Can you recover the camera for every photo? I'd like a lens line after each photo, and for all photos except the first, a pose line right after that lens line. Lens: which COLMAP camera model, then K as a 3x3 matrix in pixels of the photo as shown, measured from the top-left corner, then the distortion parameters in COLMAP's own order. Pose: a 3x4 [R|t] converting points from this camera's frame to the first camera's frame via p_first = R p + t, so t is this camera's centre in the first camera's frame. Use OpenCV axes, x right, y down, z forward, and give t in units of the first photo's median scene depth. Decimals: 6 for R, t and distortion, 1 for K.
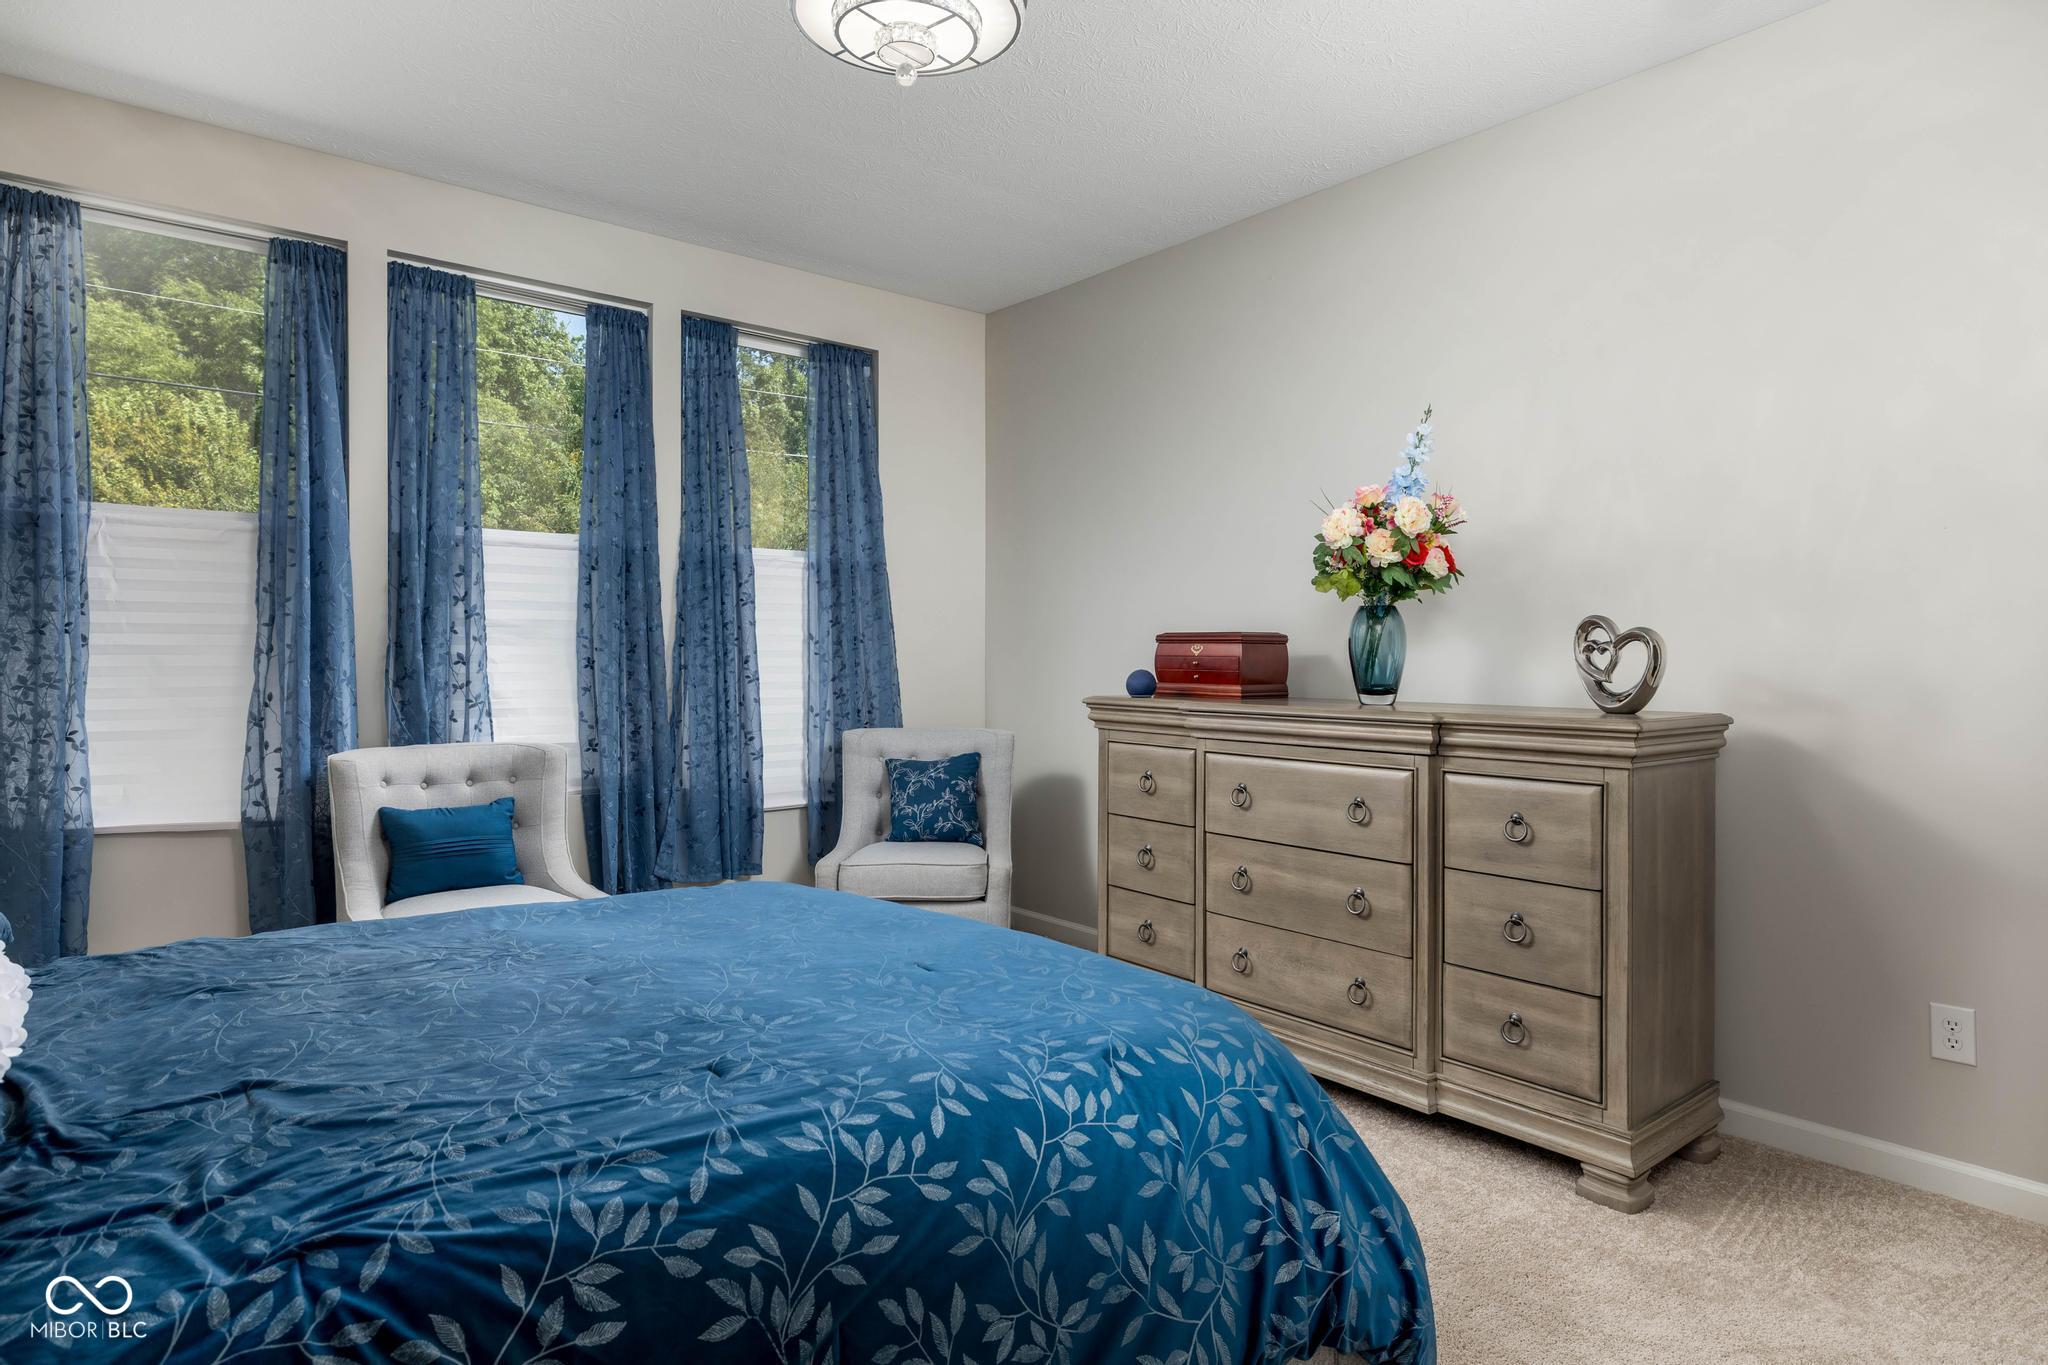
lens RADIAL K [[1134.4, 0, 1055.4], [0, 1134.4, 663.3], [0, 0, 1]] dist [0.003645, 0.000459]
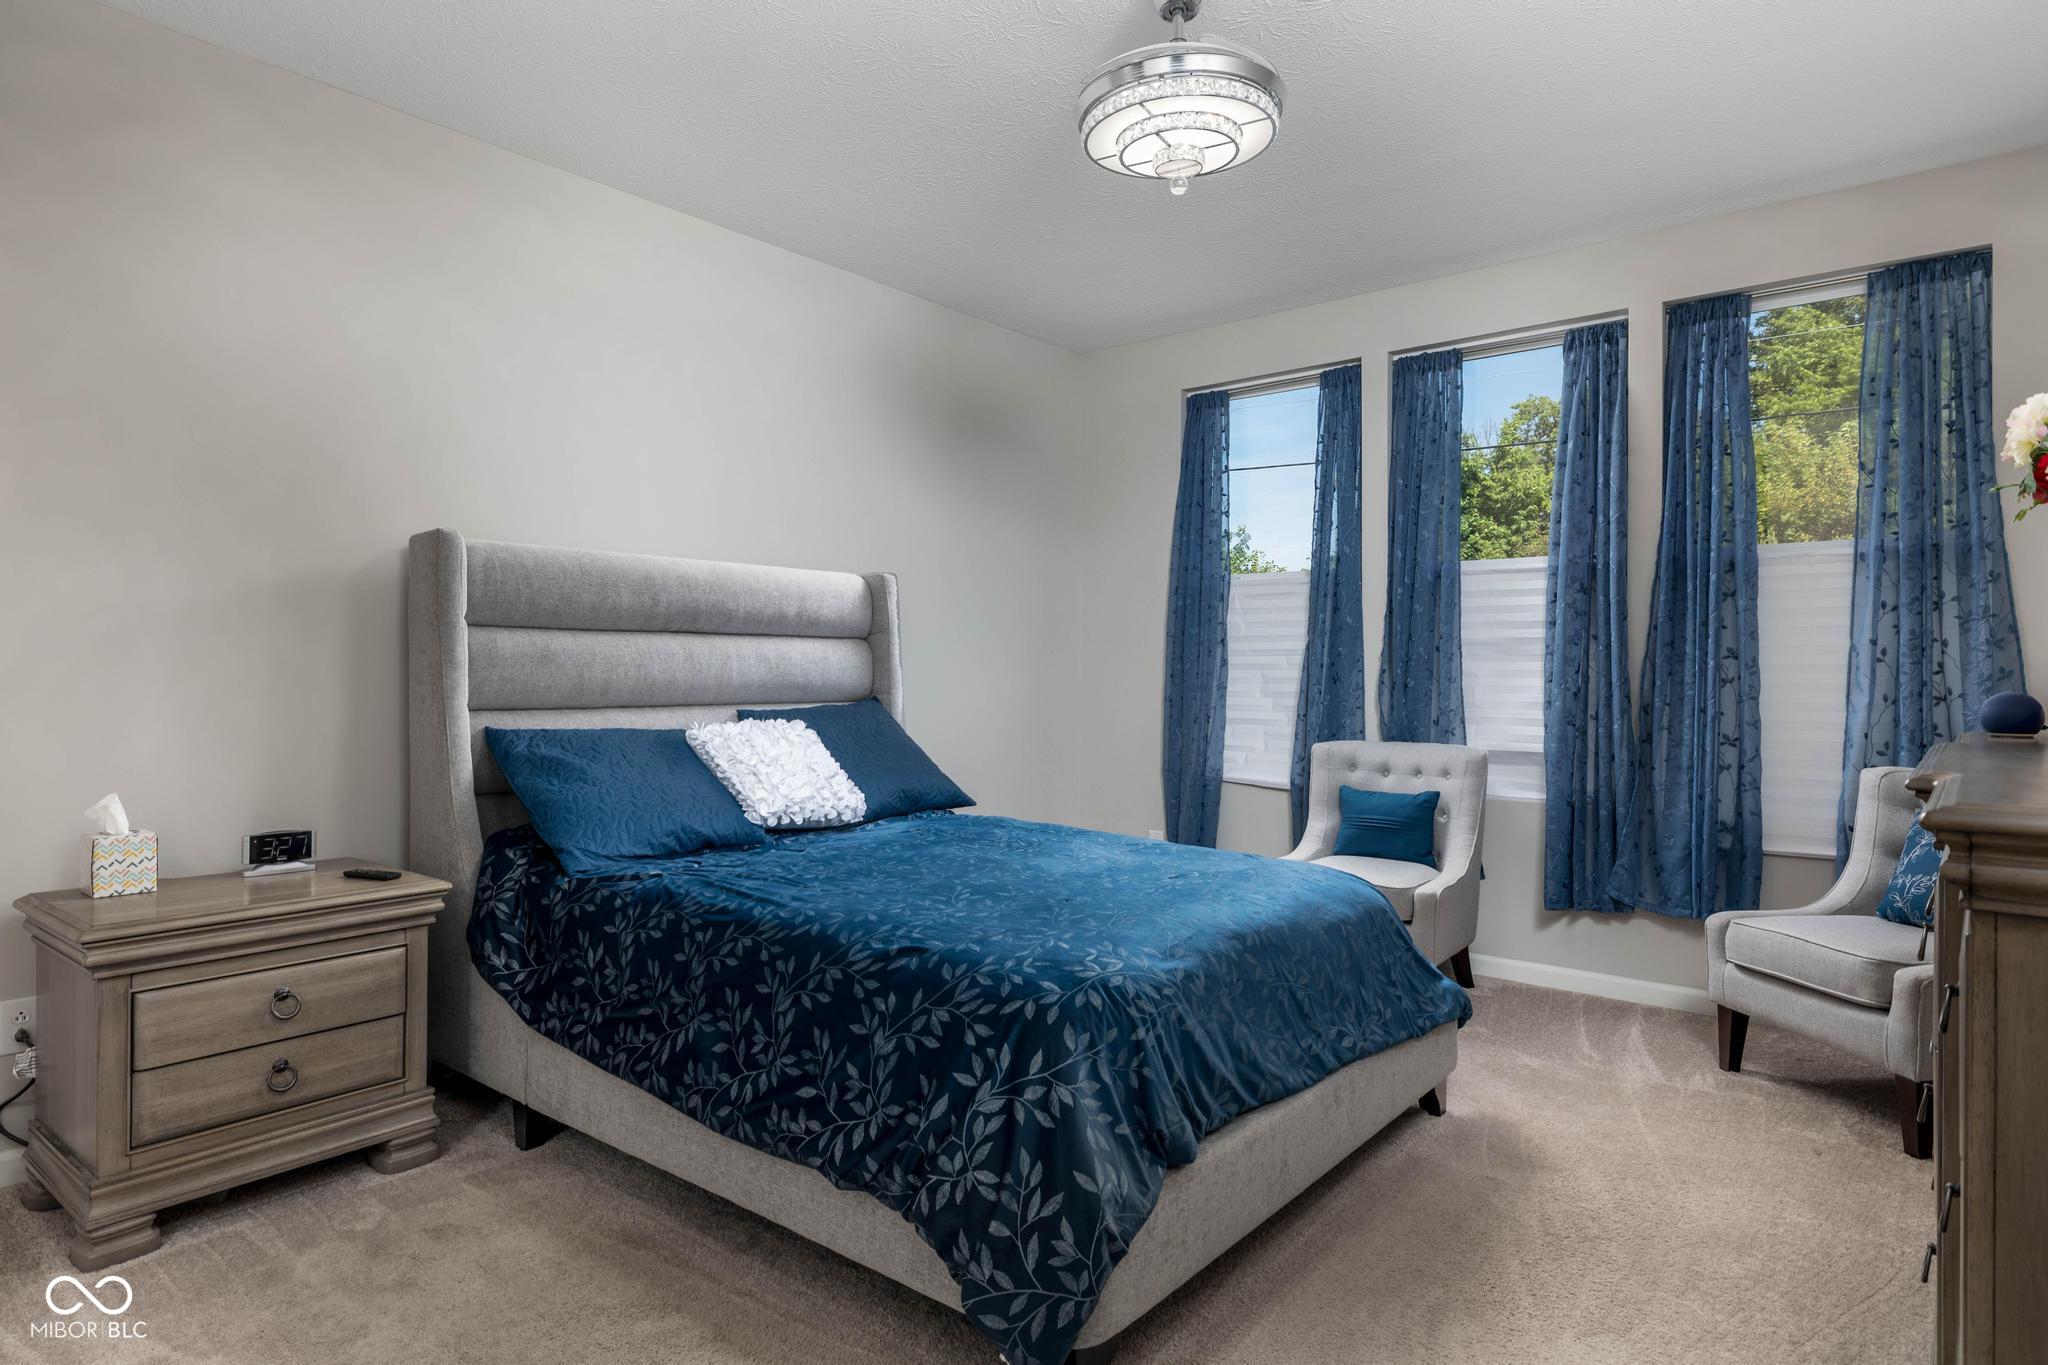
lens RADIAL K [[1155.3, 0, 1024.0], [0, 1155.3, 682.5], [0, 0, 1]] dist [0.002469, 0.000402]
pose [[0.171276, 0.009726, -0.985175, 0.720361], [-0.009574, 0.999920, 0.008207, 0.000257], [0.985177, 0.008027, 0.171355, 0.431523]]
